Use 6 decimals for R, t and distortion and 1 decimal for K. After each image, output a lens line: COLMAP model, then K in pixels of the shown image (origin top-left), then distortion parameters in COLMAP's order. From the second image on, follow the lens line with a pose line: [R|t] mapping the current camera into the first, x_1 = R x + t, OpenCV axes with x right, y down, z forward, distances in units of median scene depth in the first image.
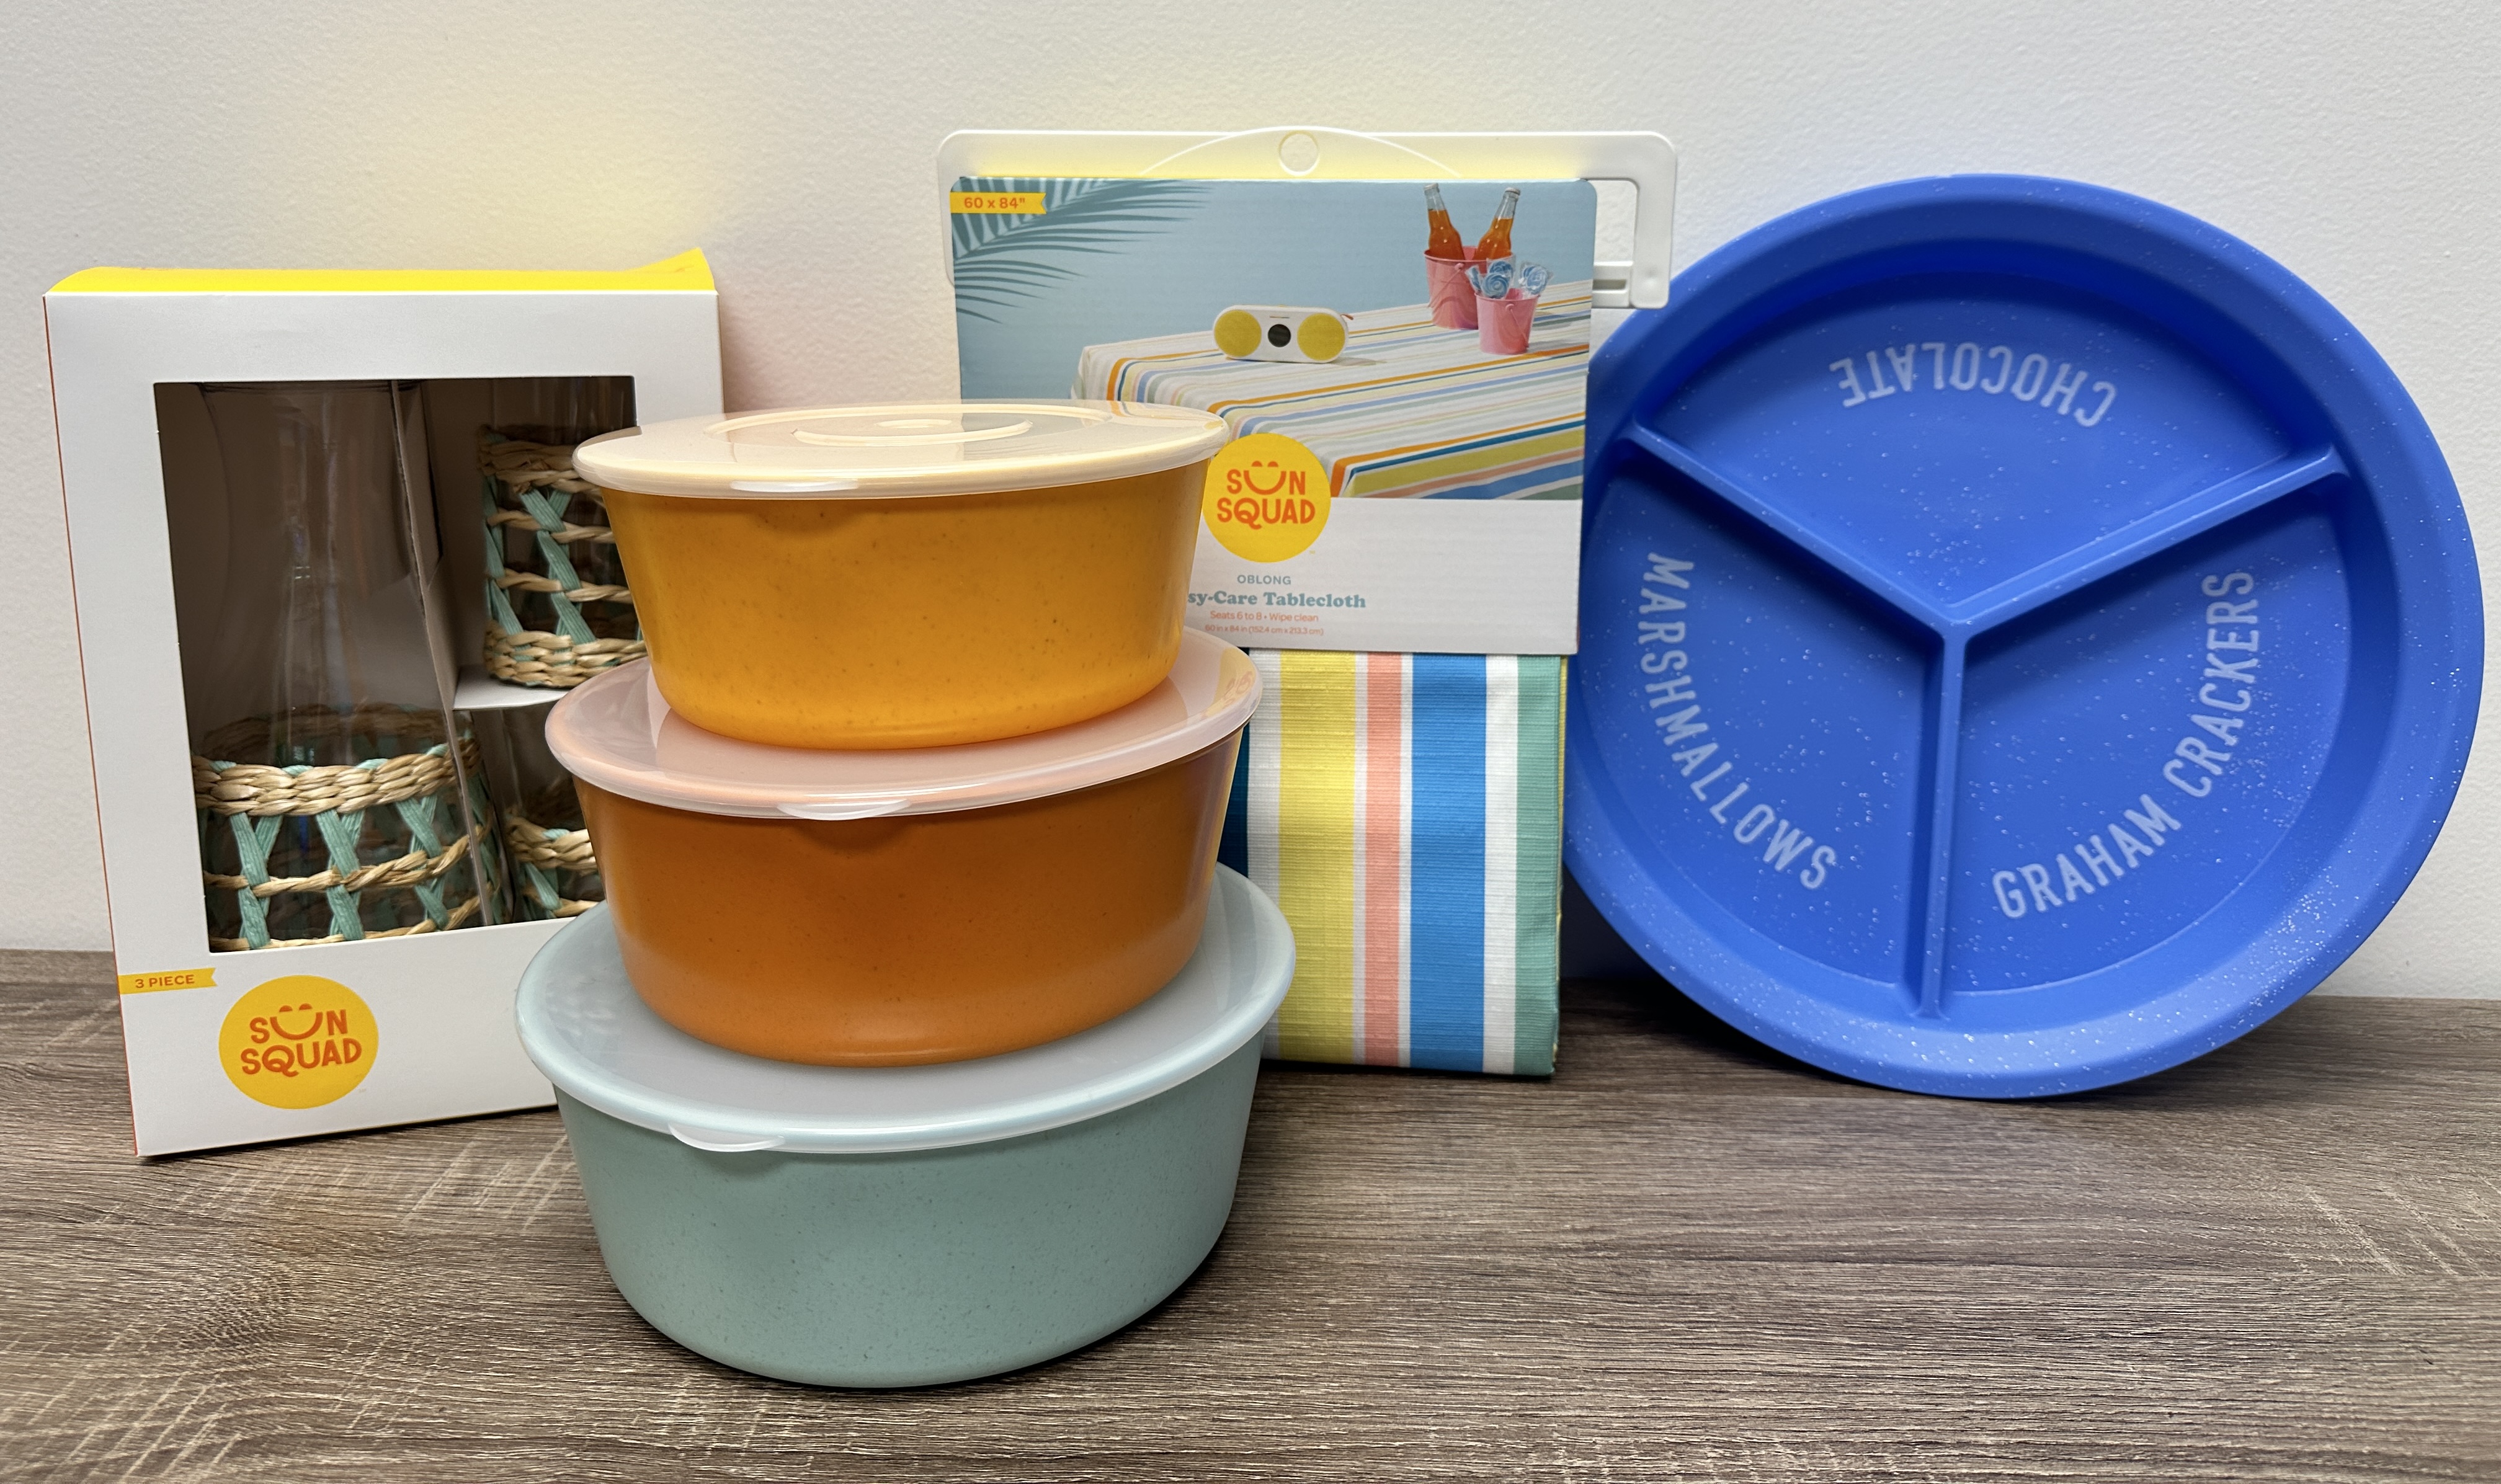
lens RADIAL K [[1788.7, 0, 1228.8], [0, 1788.7, 585.1], [0, 0, 1]] dist [-0.016640, -0.002204]
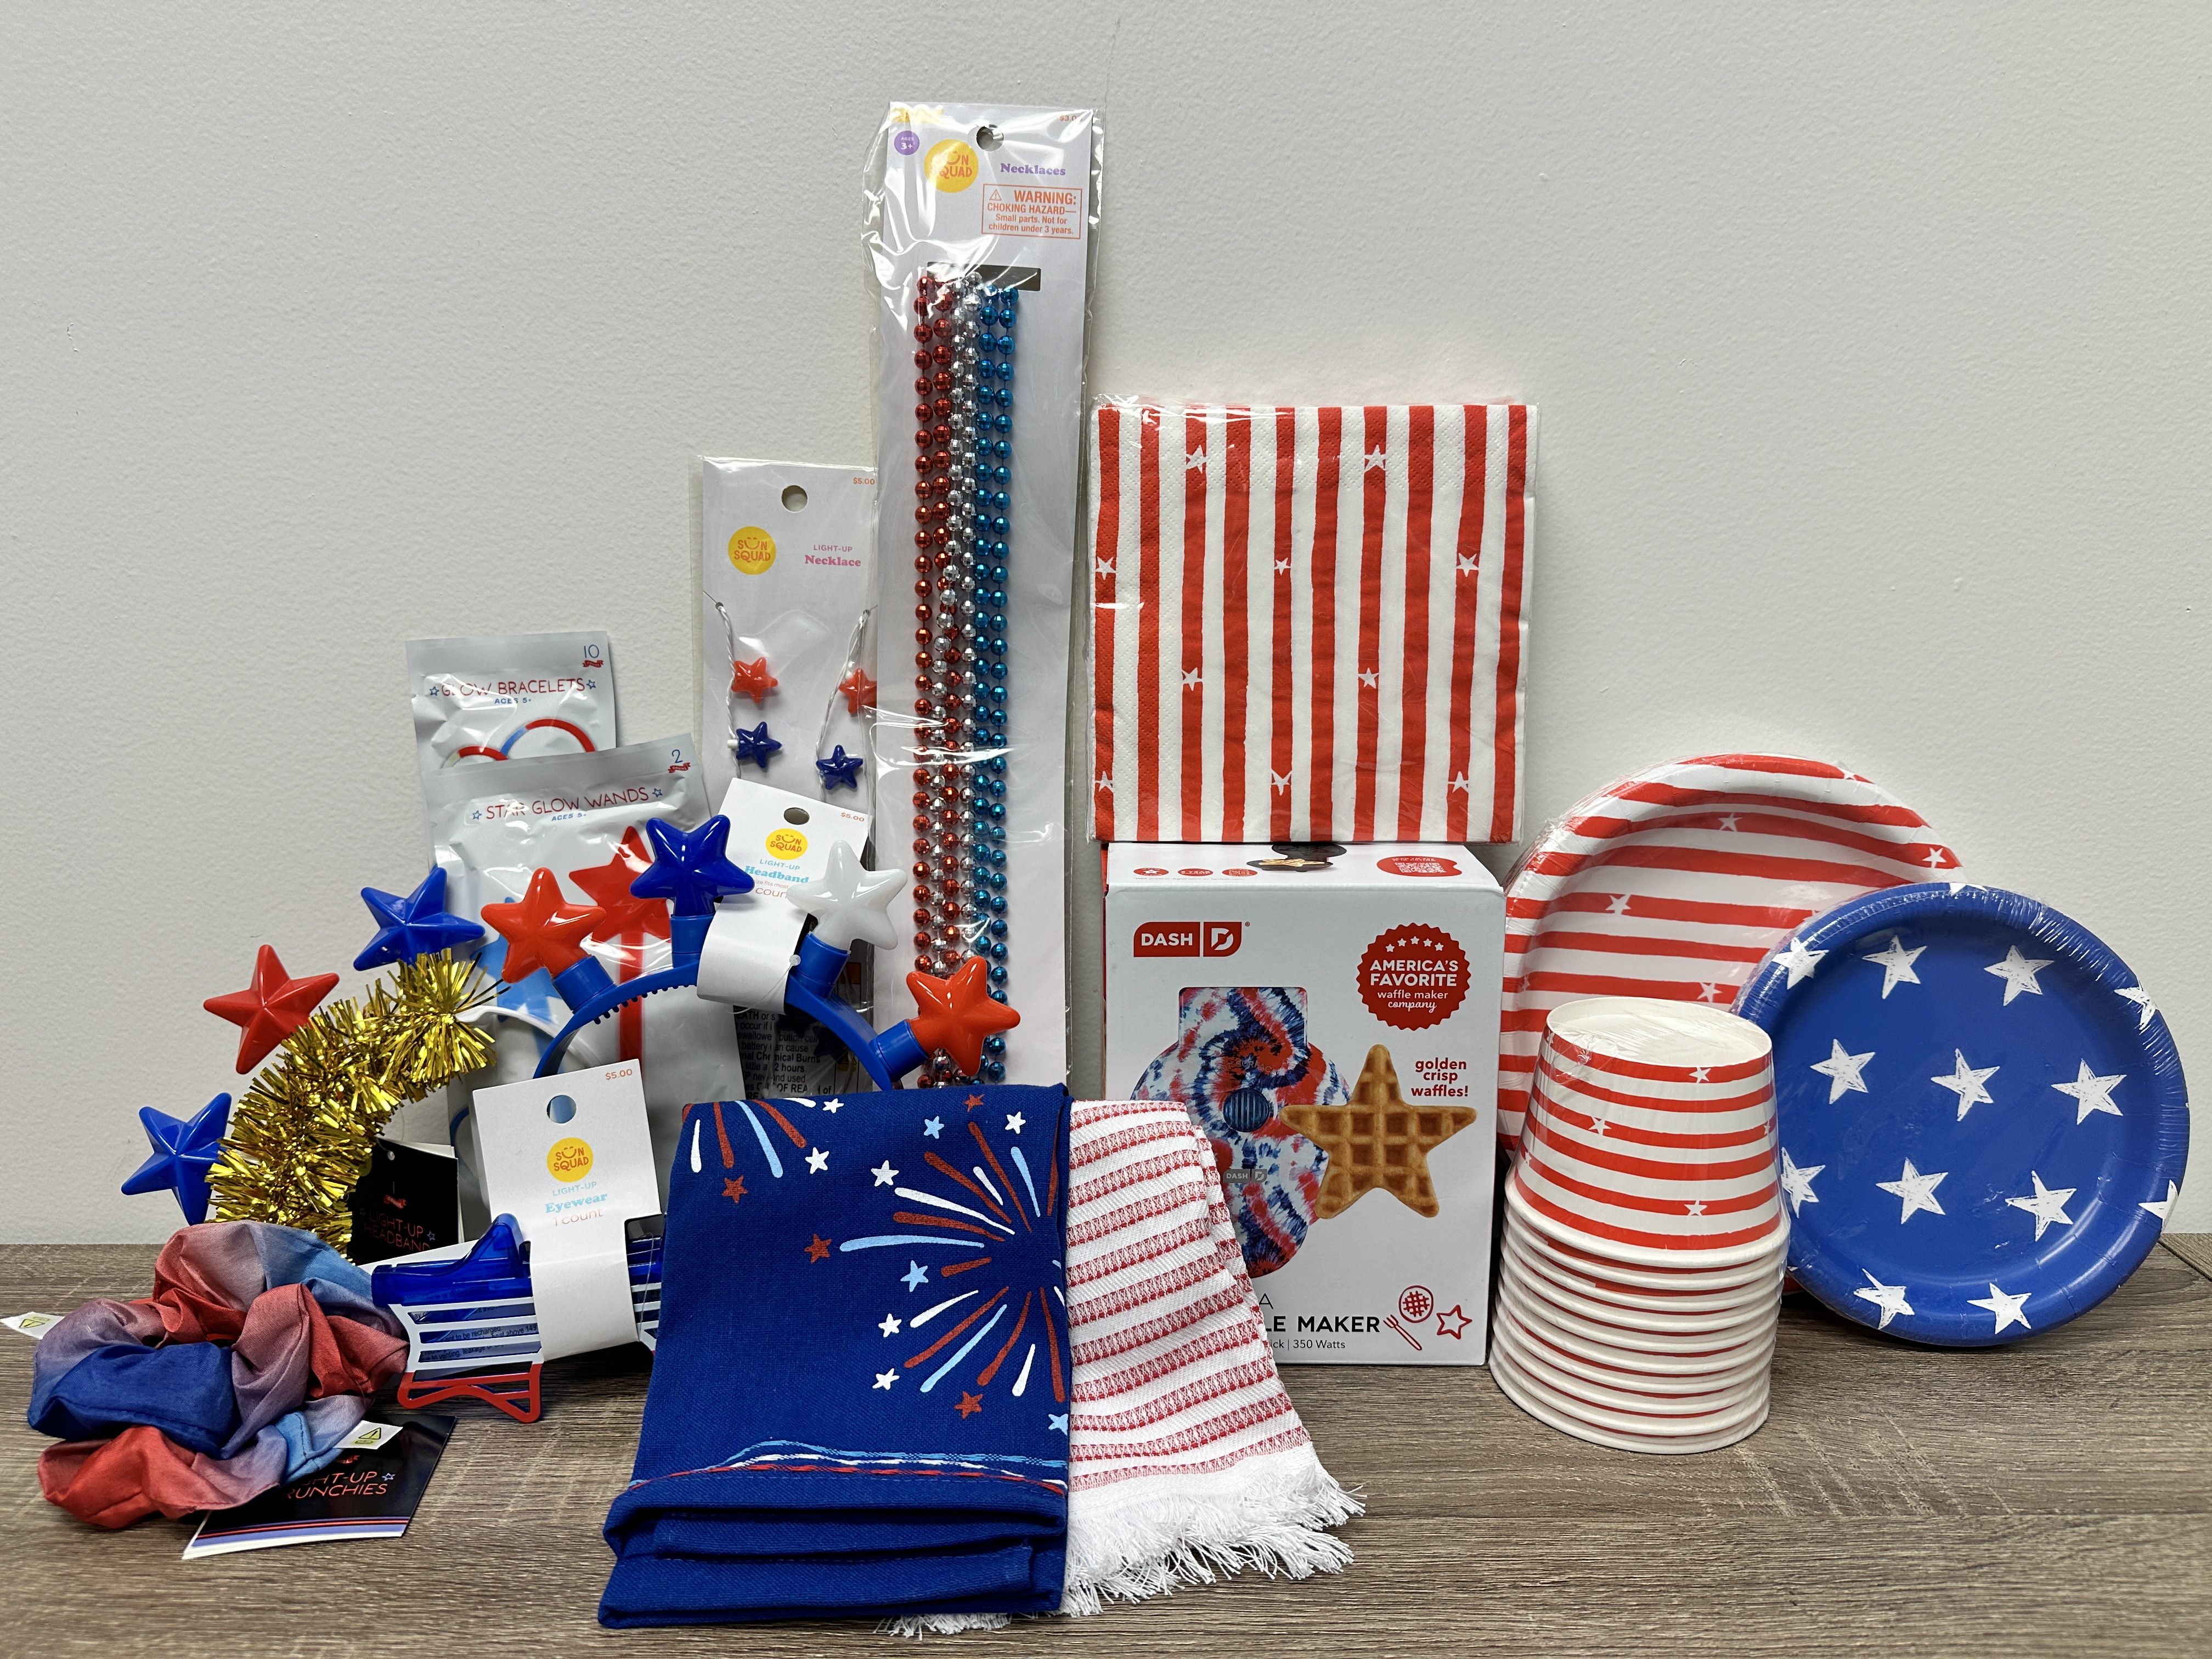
lens RADIAL K [[1573.8, 0, 1097.7], [0, 1573.8, 861.3], [0, 0, 1]] dist [-0.022140, 0.000510]
pose [[0.999297, -0.017702, 0.033059, 0.201187], [0.016498, 0.999202, 0.036363, -0.079712], [-0.033677, -0.035792, 0.998792, 0.028707]]
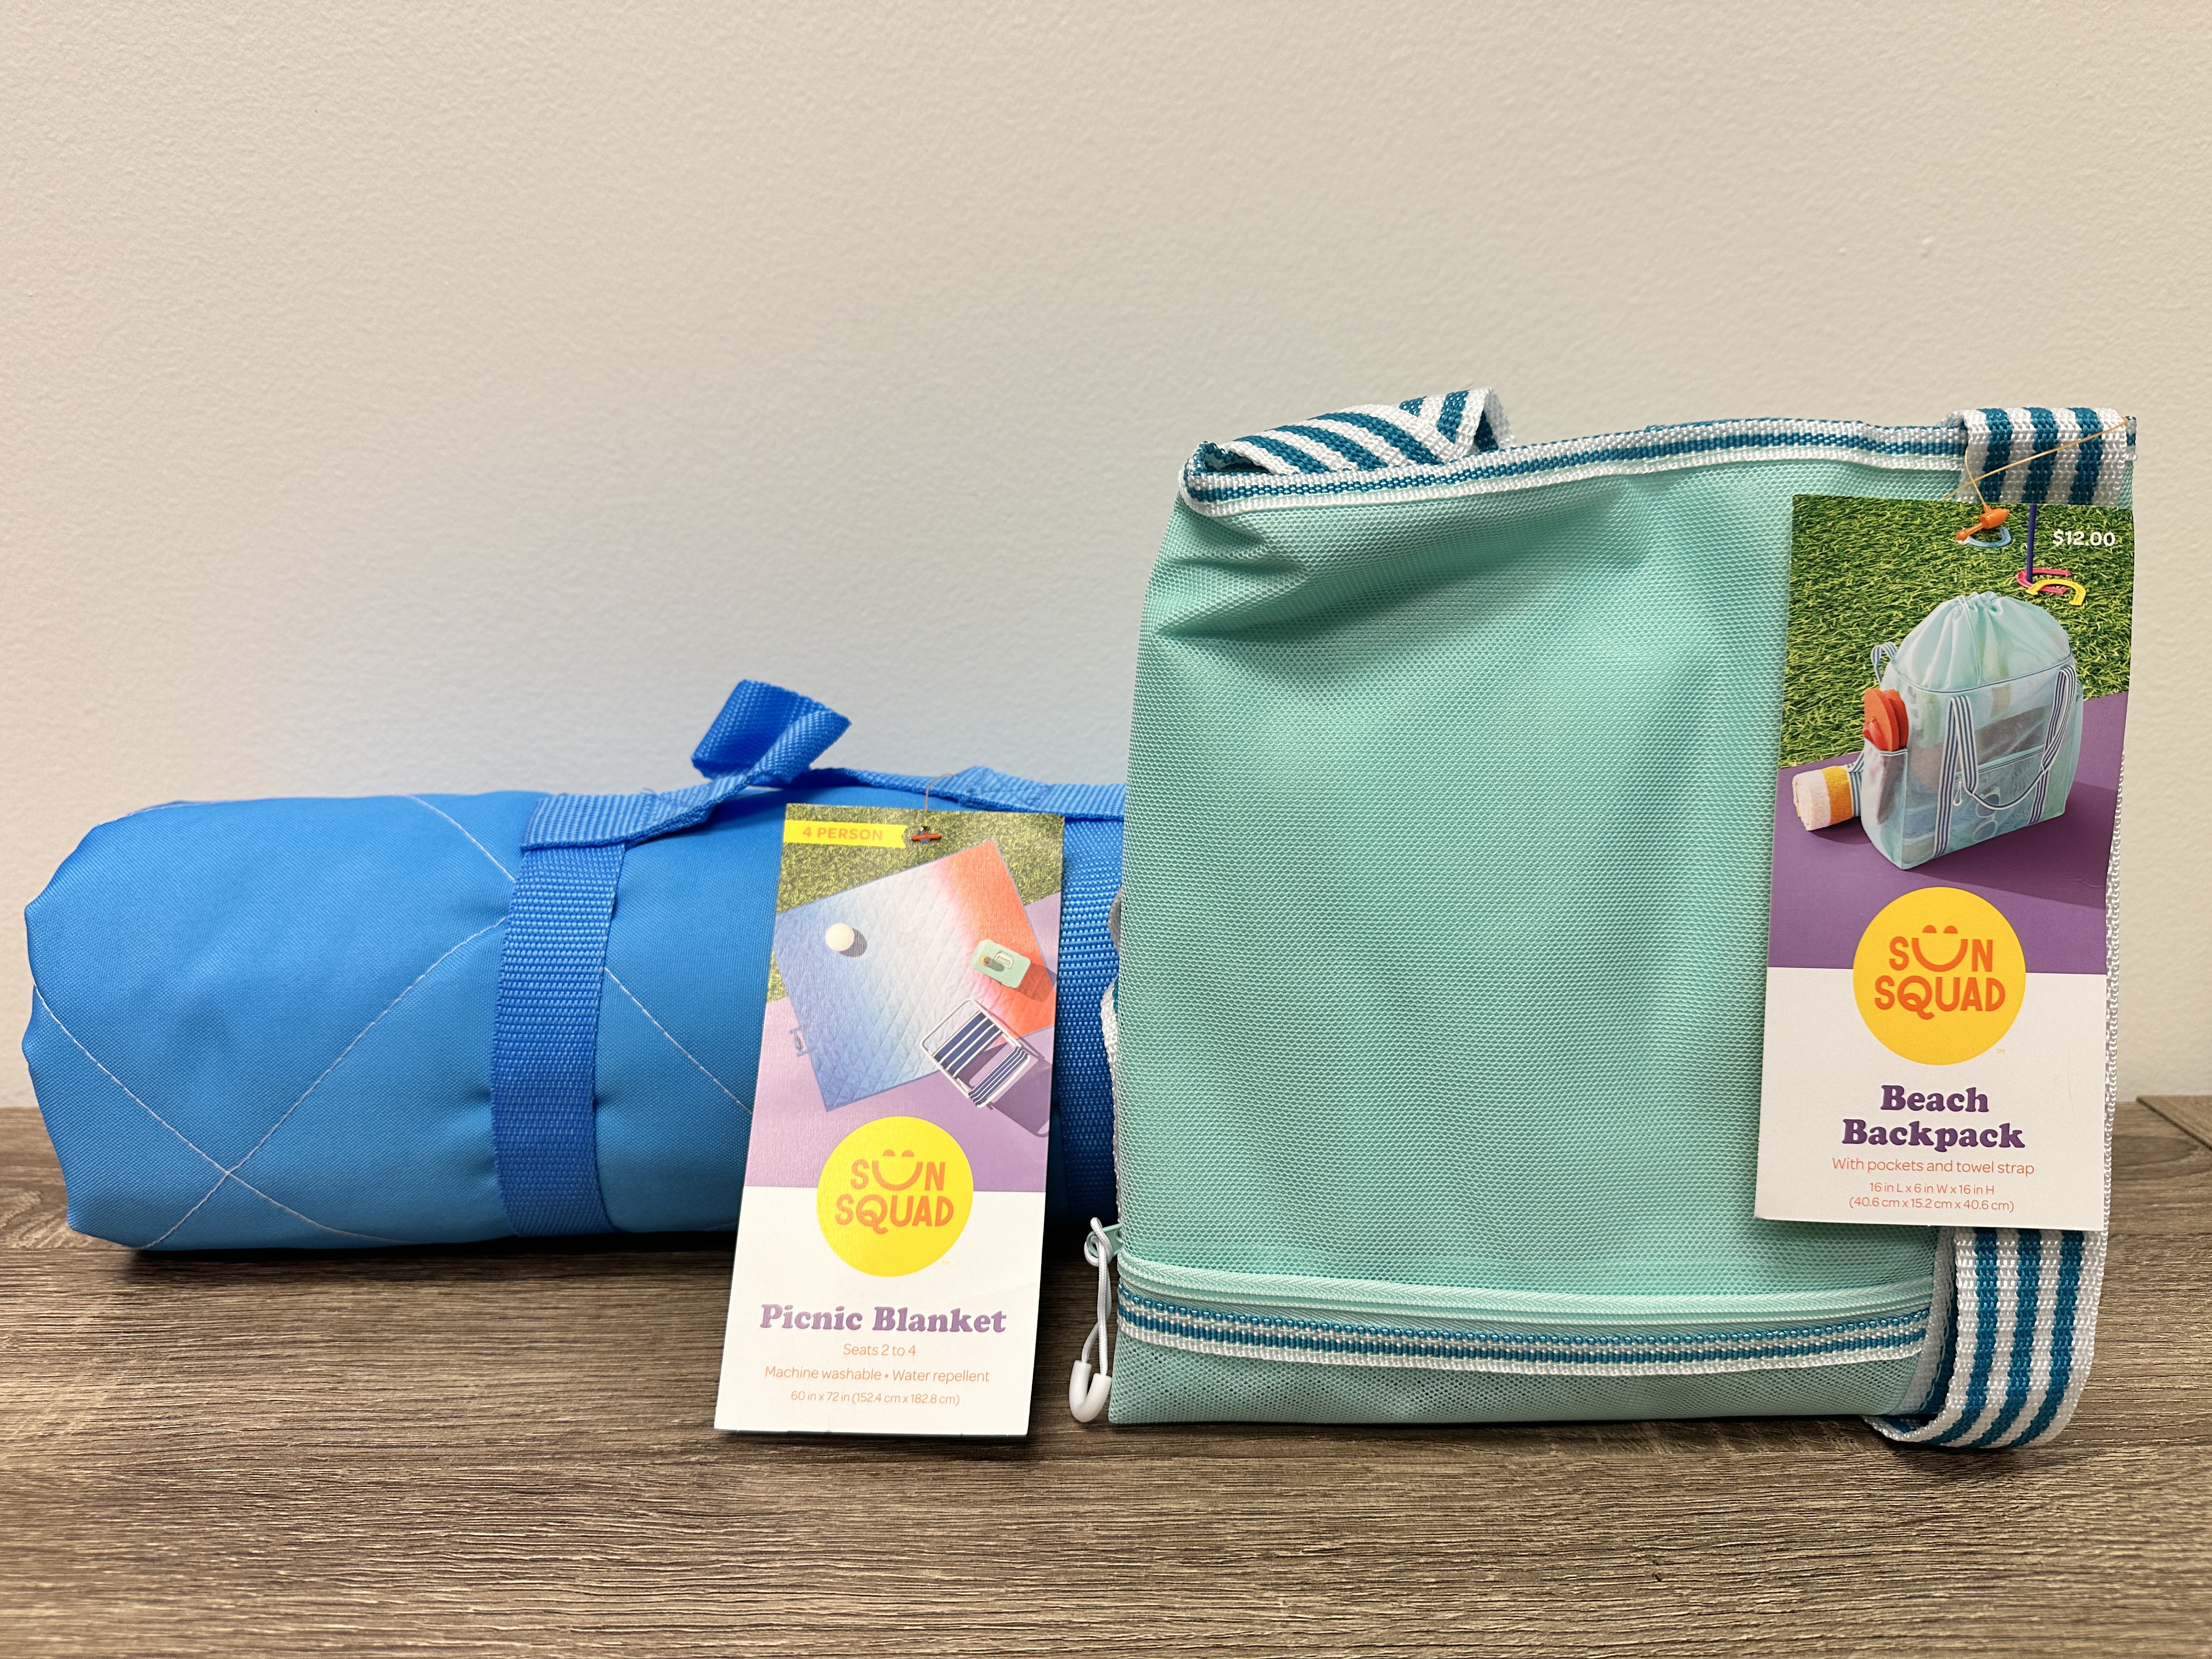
lens RADIAL K [[1573.8, 0, 1103.4], [0, 1573.8, 869.6], [0, 0, 1]] dist [-0.022140, 0.000510]
pose [[0.998118, -0.016816, 0.058972, 0.382503], [0.011401, 0.995788, 0.090974, 0.051459], [-0.060253, -0.090130, 0.994106, 0.332485]]
